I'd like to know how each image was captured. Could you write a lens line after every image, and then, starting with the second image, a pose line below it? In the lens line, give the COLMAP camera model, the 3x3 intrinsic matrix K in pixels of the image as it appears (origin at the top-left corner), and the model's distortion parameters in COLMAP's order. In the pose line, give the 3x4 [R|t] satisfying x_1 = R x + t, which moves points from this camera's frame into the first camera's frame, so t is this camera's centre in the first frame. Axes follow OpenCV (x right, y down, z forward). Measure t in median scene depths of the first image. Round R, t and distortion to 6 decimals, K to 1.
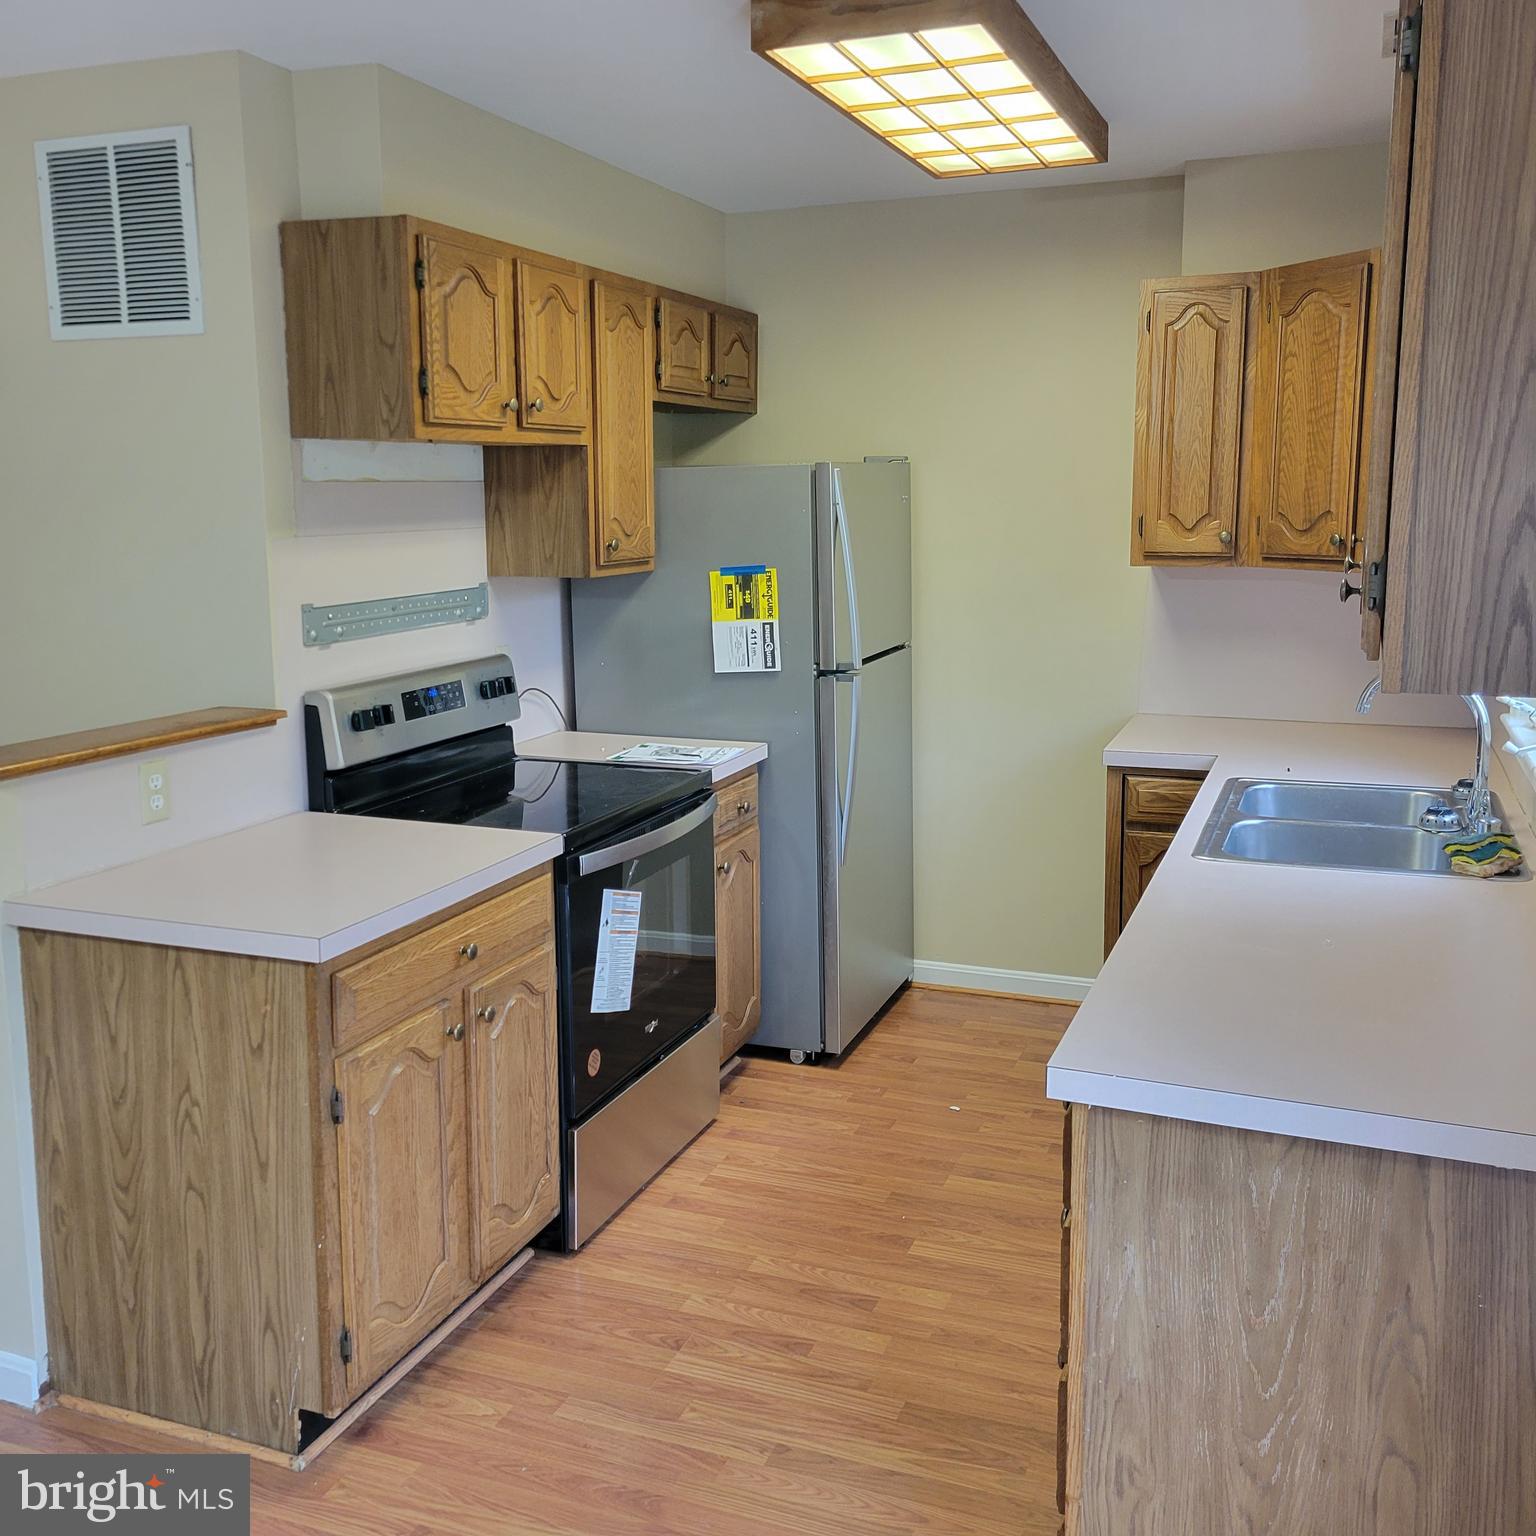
lens RADIAL K [[1524.4, 0, 766.5], [0, 1524.4, 728.8], [0, 0, 1]] dist [0.059264, -0.035220]
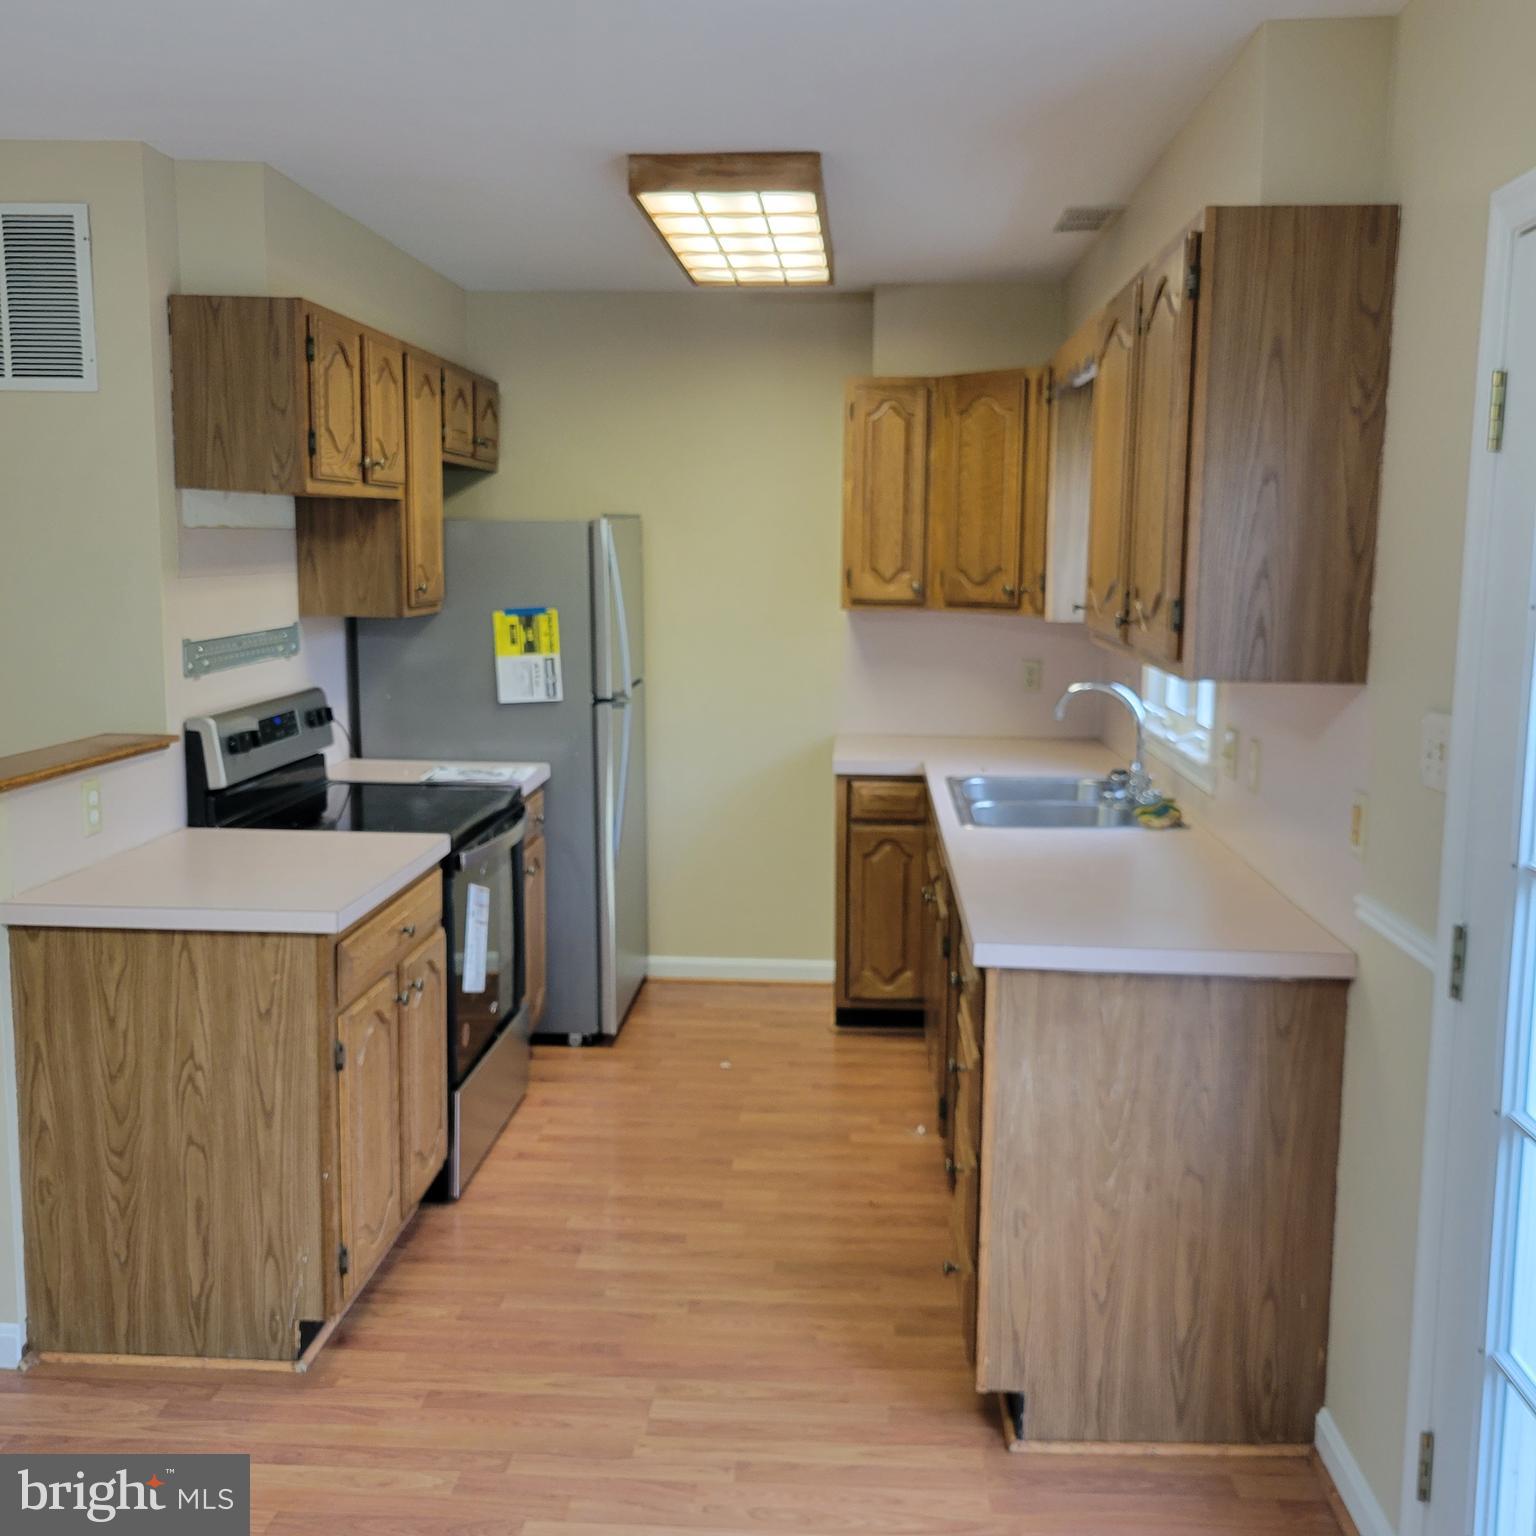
lens RADIAL K [[1545.6, 0, 793.2], [0, 1545.6, 760.8], [0, 0, 1]] dist [0.030909, -0.009133]
pose [[0.948964, -0.026305, 0.314284, -0.252382], [0.030788, 0.999483, -0.009308, 0.031401], [-0.313877, 0.018509, 0.949283, -0.201571]]
